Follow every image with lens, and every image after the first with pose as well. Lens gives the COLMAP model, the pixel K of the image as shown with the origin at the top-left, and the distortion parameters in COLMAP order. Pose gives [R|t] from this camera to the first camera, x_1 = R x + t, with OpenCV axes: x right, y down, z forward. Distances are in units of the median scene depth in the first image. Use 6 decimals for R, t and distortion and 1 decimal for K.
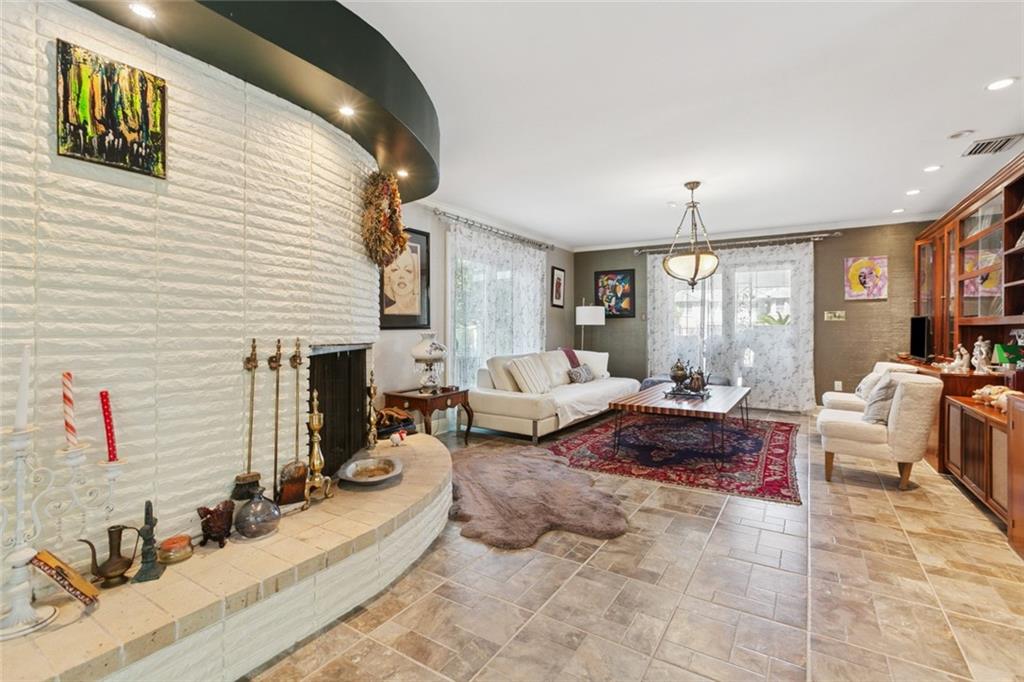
lens RADIAL K [[459.9, 0, 515.9], [0, 459.9, 335.5], [0, 0, 1]] dist [-0.002232, -0.000146]
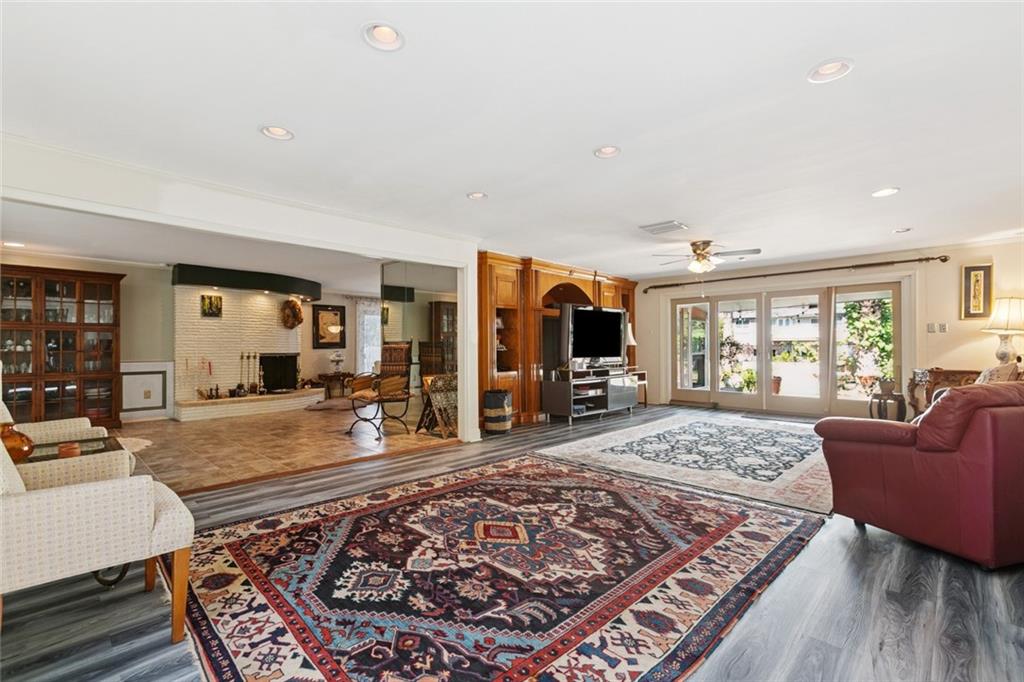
lens RADIAL K [[459.9, 0, 511.0], [0, 459.9, 346.1], [0, 0, 1]] dist [-0.002232, -0.000146]
pose [[0.970429, -0.016620, -0.240815, 3.753923], [0.013178, 0.999787, -0.015898, 0.075942], [0.241028, 0.012254, 0.970441, -3.295763]]
